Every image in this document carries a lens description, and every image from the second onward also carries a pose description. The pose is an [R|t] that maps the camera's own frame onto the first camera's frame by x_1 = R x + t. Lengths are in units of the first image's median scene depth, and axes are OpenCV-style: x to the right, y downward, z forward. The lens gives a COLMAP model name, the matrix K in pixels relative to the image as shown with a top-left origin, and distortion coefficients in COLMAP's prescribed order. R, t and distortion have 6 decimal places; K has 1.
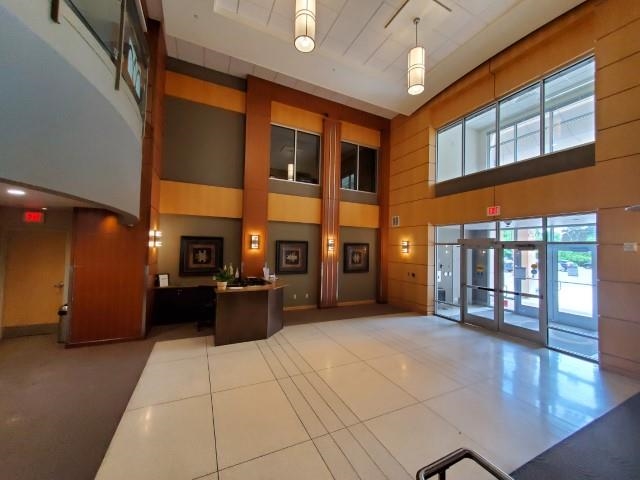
lens RADIAL K [[258.2, 0, 320.0], [0, 258.2, 240.0], [0, 0, 1]] dist [0.015518, -0.000079]
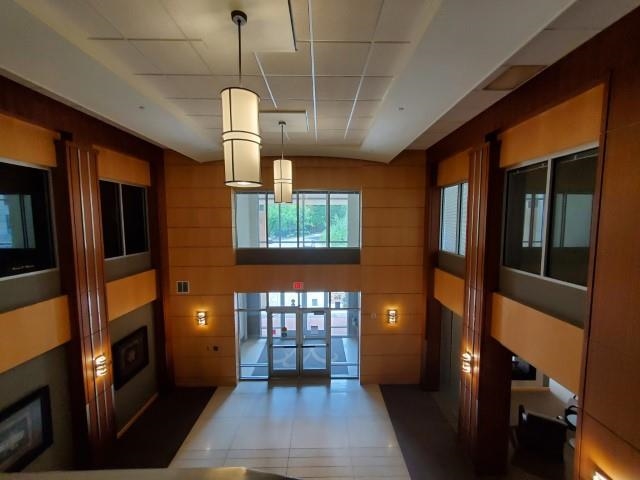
lens RADIAL K [[258.2, 0, 320.0], [0, 258.2, 240.0], [0, 0, 1]] dist [0.015518, -0.000079]
pose [[0.409549, -0.101096, 0.906669, -0.256370], [-0.014286, 0.993008, 0.117176, -0.332805], [-0.912176, -0.060942, 0.405241, 0.315932]]
